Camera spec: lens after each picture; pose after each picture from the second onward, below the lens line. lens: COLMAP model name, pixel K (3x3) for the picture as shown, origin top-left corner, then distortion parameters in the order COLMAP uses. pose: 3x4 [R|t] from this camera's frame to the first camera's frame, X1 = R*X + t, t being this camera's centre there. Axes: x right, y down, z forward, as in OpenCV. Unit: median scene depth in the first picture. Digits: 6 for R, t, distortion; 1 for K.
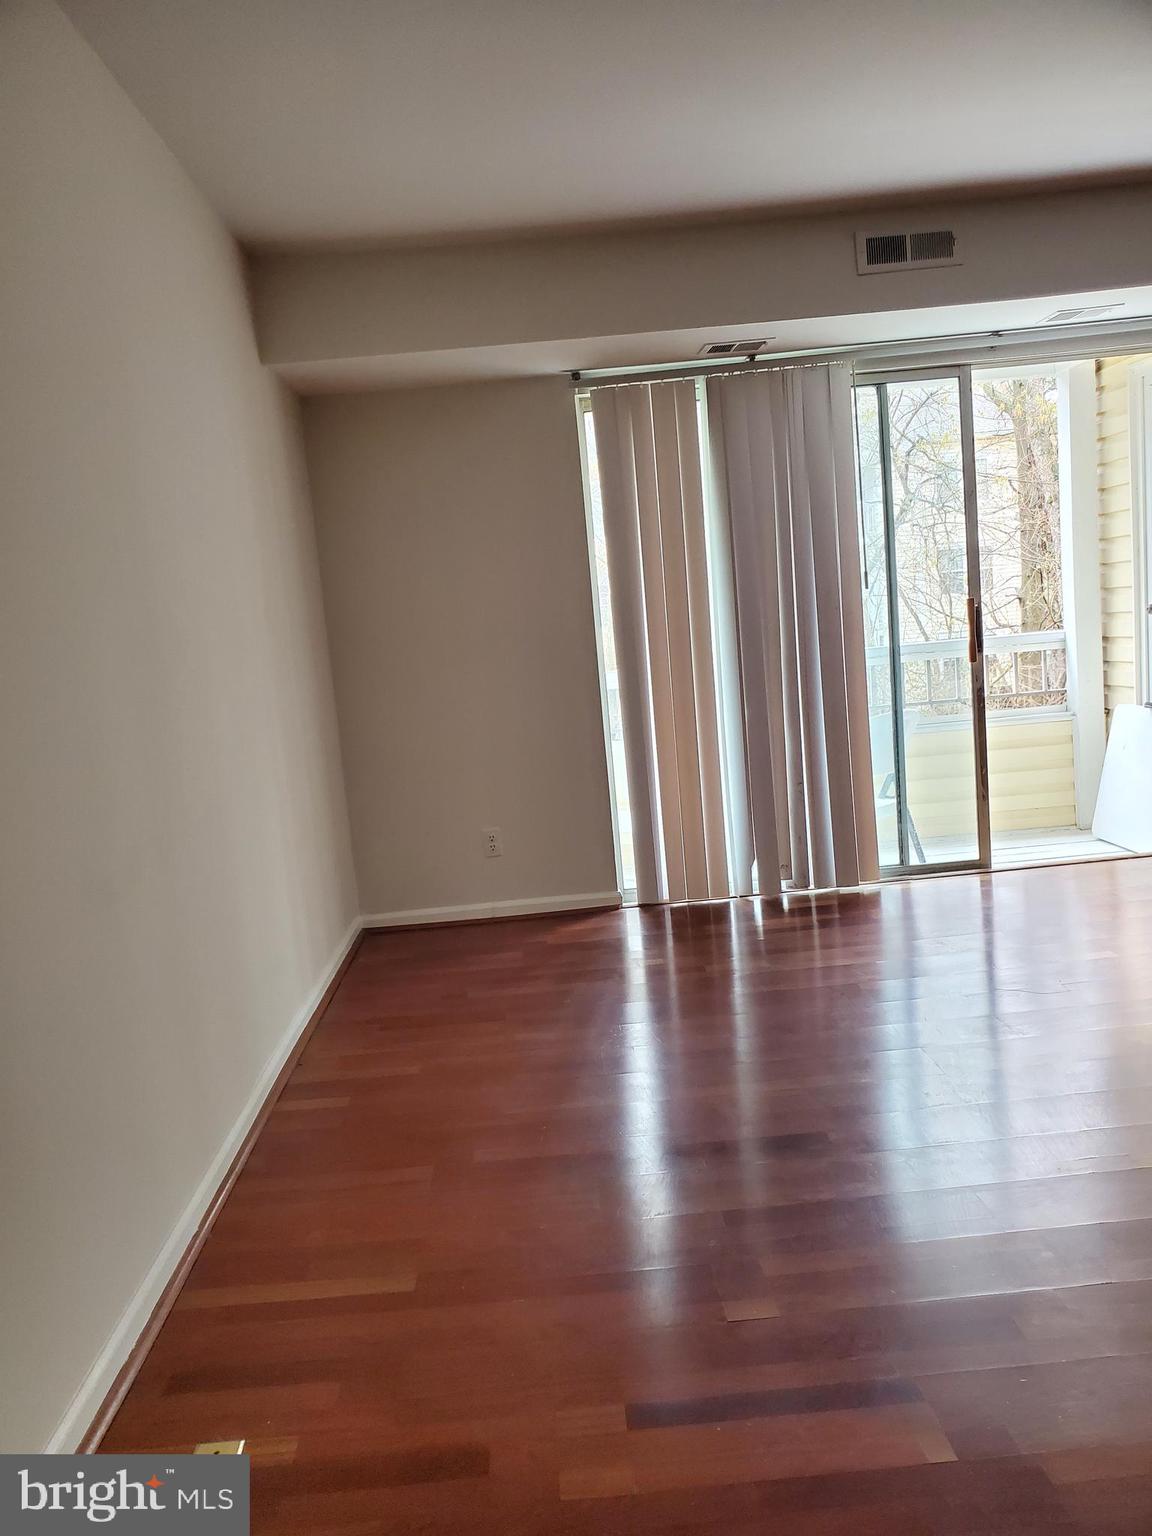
lens RADIAL K [[1192.0, 0, 564.7], [0, 1192.0, 772.5], [0, 0, 1]] dist [0.029065, -0.010295]
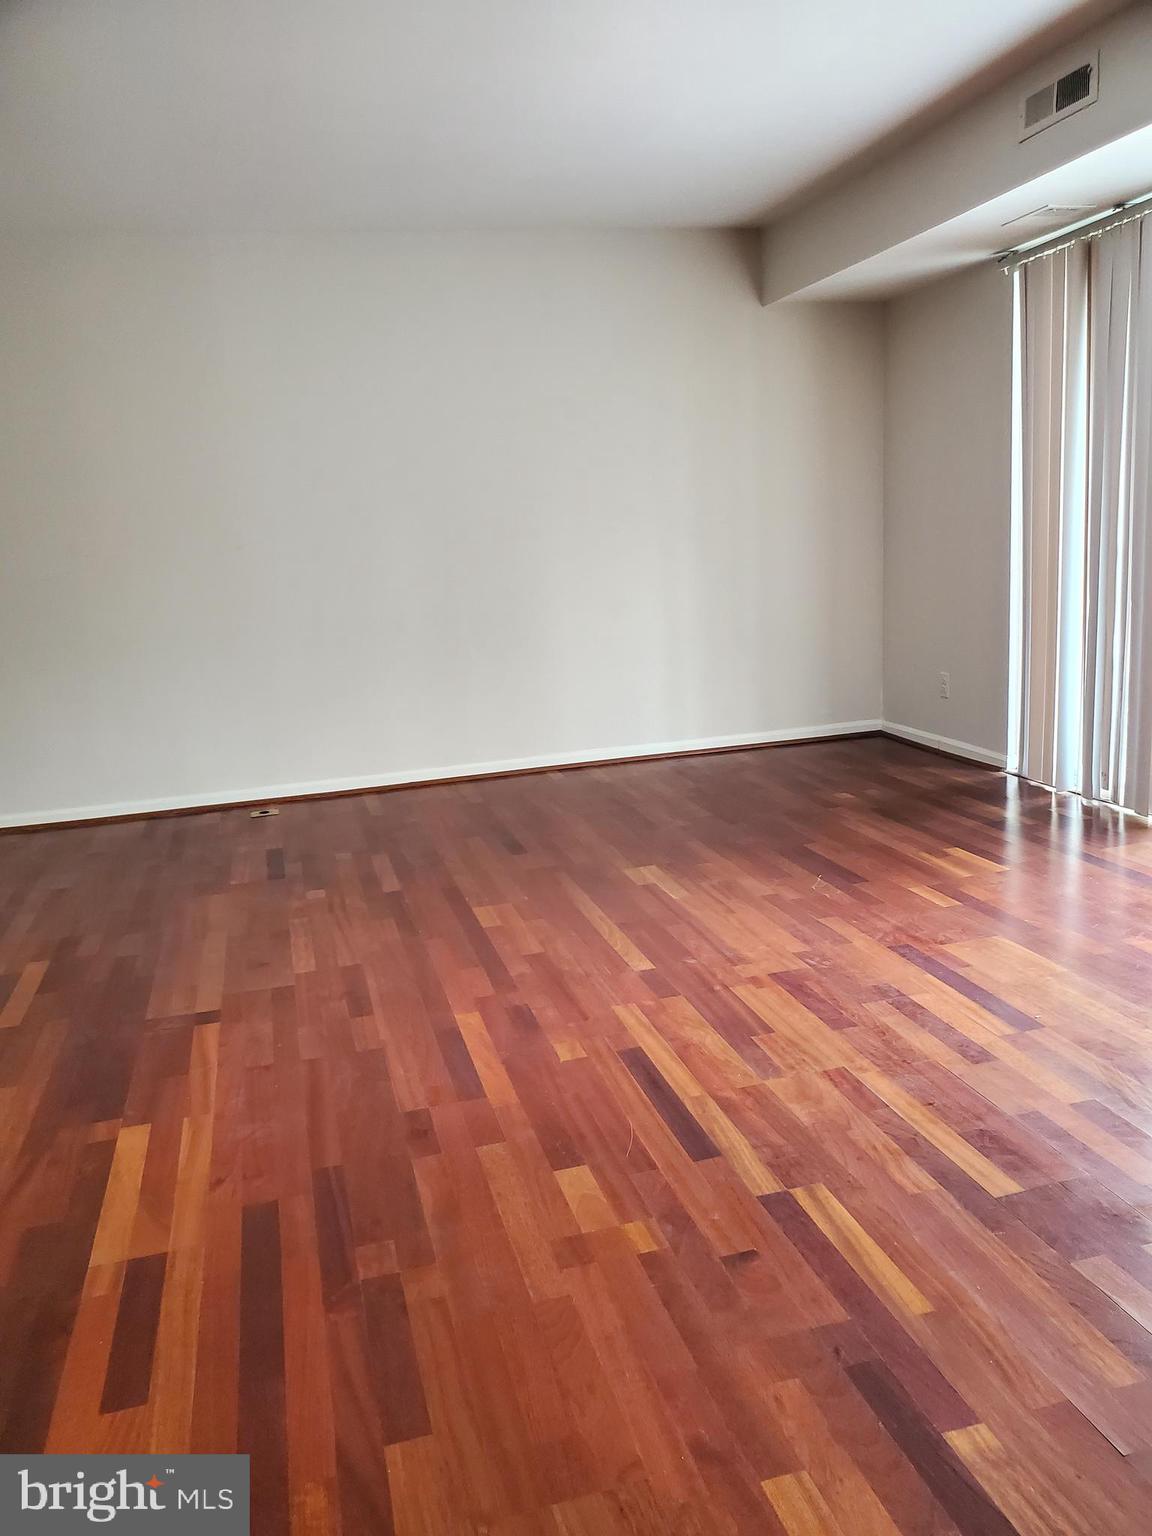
lens RADIAL K [[1192.0, 0, 584.4], [0, 1192.0, 790.4], [0, 0, 1]] dist [0.029065, -0.010295]
pose [[0.229474, 0.285678, -0.930446, 1.006951], [-0.085519, 0.958177, 0.273101, -0.136509], [0.969550, 0.016901, 0.244308, 0.386703]]
